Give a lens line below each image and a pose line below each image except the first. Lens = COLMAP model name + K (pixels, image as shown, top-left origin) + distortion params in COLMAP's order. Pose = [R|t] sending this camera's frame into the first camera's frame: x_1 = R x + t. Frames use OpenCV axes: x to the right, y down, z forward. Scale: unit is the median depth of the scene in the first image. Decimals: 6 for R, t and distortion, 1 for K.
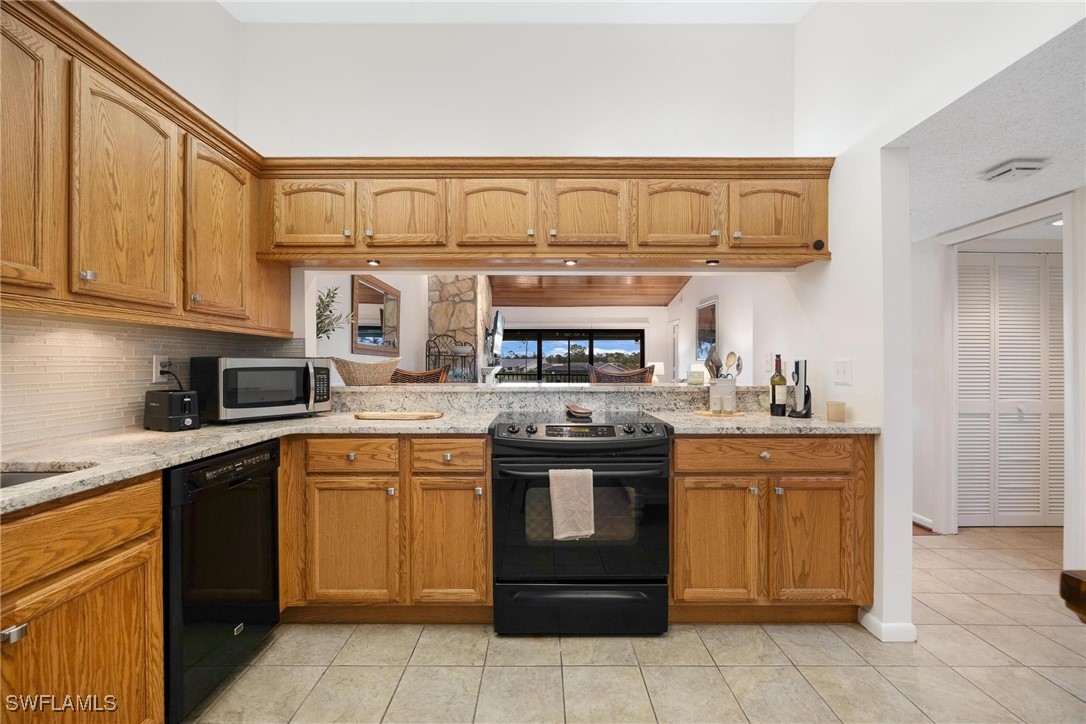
lens RADIAL K [[463.1, 0, 543.0], [0, 463.1, 362.0], [0, 0, 1]] dist [-0.009217, 0.000133]
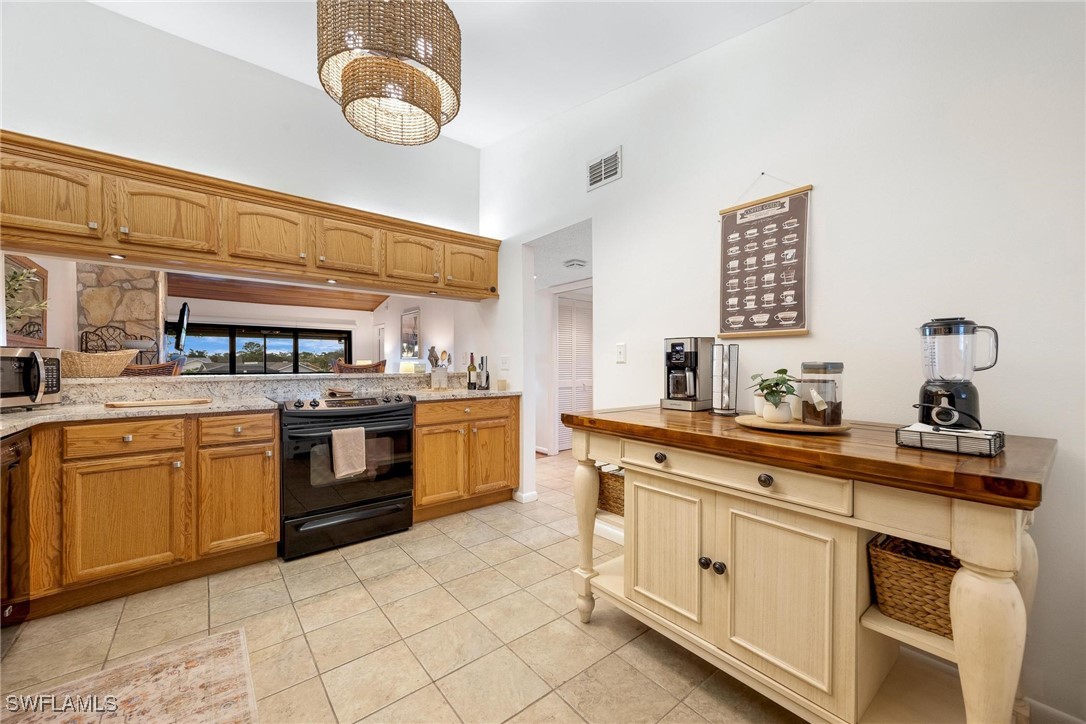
lens RADIAL K [[417.0, 0, 557.7], [0, 417.0, 368.8], [0, 0, 1]] dist [-0.000007, 0.000140]
pose [[0.759398, -0.008455, 0.650571, -0.269002], [-0.002148, 0.999878, 0.015503, 0.020468], [-0.650622, -0.013170, 0.759287, -0.392834]]
